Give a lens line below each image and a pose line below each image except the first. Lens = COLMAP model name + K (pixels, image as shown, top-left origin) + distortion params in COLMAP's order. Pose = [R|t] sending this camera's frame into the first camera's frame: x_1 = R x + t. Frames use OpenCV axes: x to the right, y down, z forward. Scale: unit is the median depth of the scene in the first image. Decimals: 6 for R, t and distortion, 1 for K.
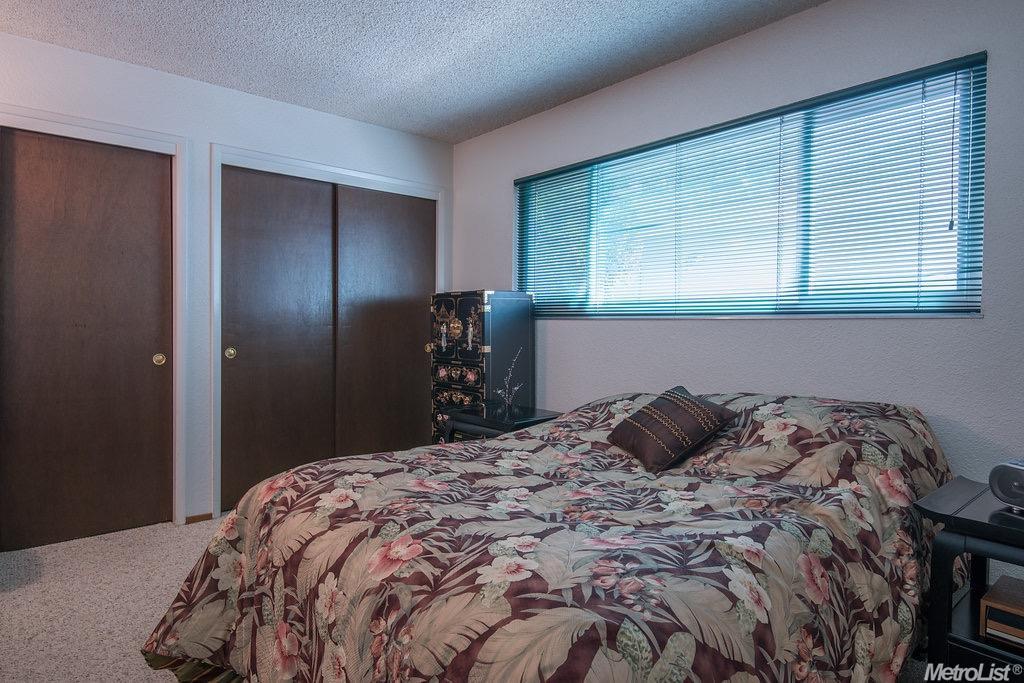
lens RADIAL K [[584.1, 0, 510.4], [0, 584.1, 329.8], [0, 0, 1]] dist [0.007503, 0.000131]
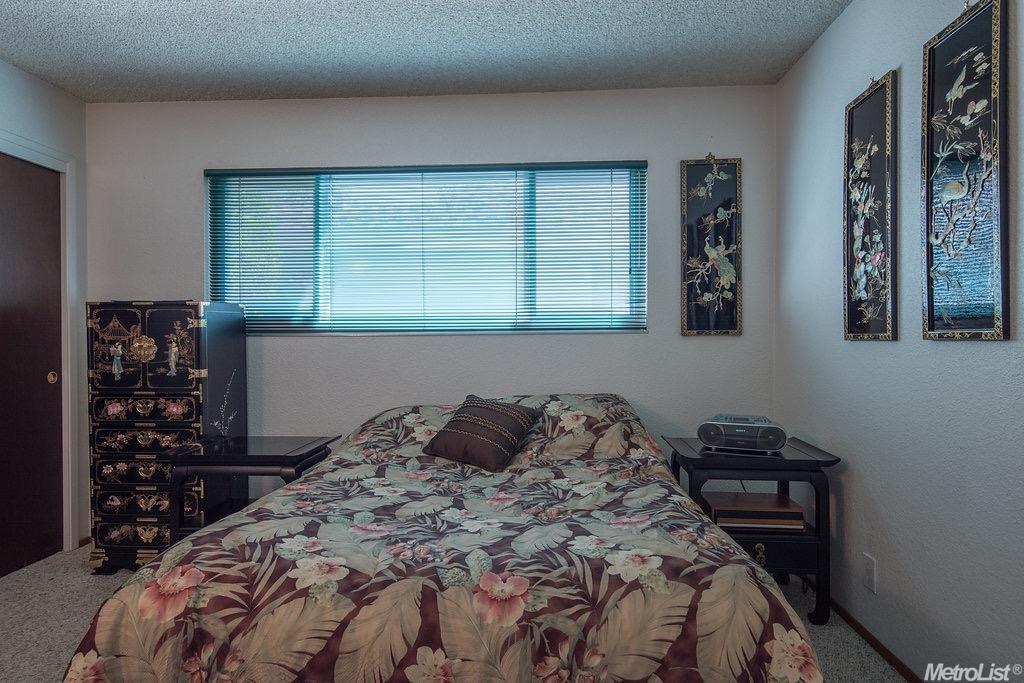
lens RADIAL K [[563.5, 0, 512.0], [0, 563.5, 341.5], [0, 0, 1]] dist [0.005479, 0.000145]
pose [[0.687867, -0.014085, 0.725700, -0.481855], [0.018871, 0.999821, 0.001518, -0.006256], [-0.725592, 0.012650, 0.688009, 0.222560]]
